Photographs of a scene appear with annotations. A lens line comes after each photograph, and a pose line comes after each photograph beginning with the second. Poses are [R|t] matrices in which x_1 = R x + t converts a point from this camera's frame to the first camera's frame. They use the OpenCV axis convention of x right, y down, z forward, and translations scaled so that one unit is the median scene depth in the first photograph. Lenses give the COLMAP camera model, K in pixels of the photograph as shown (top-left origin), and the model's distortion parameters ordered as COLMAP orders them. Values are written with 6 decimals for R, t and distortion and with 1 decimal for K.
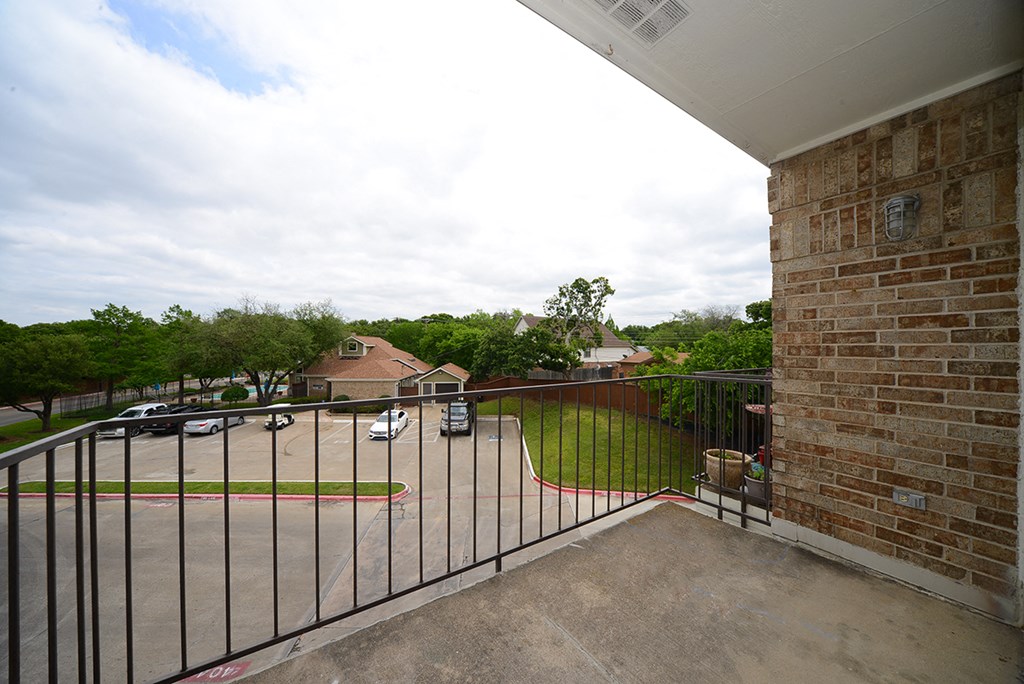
lens RADIAL K [[355.3, 0, 511.6], [0, 355.3, 341.4], [0, 0, 1]] dist [-0.008530, 0.000387]
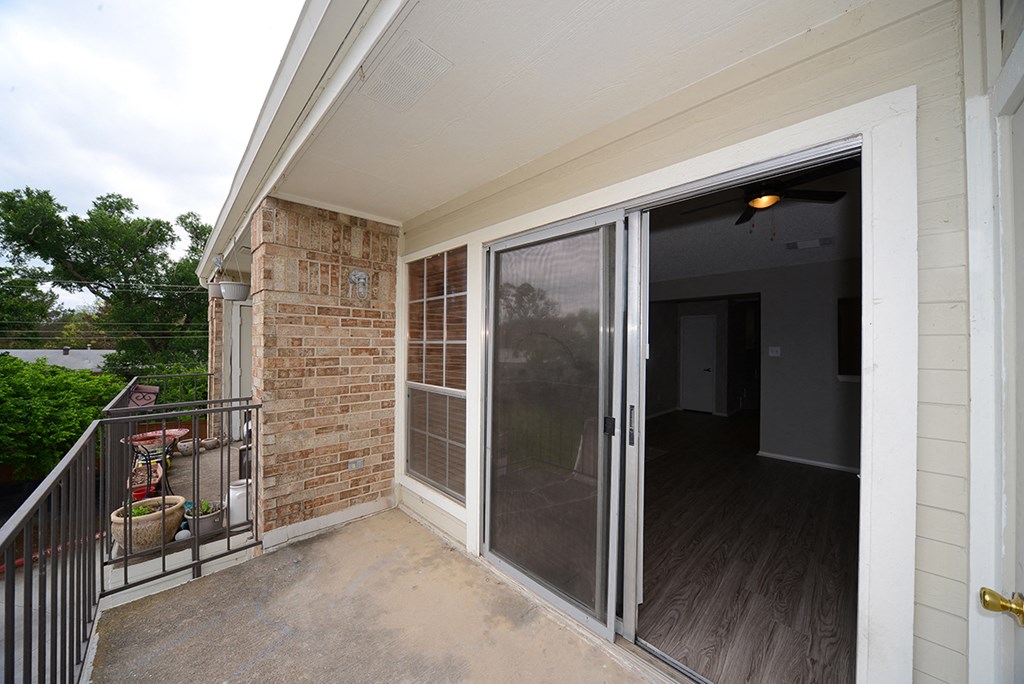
lens RADIAL K [[355.3, 0, 511.8], [0, 355.3, 347.3], [0, 0, 1]] dist [-0.008530, 0.000387]
pose [[-0.193446, -0.003607, 0.981104, -0.494933], [-0.015595, 0.999878, 0.000601, -0.077649], [-0.980987, -0.015184, -0.193479, 0.566725]]
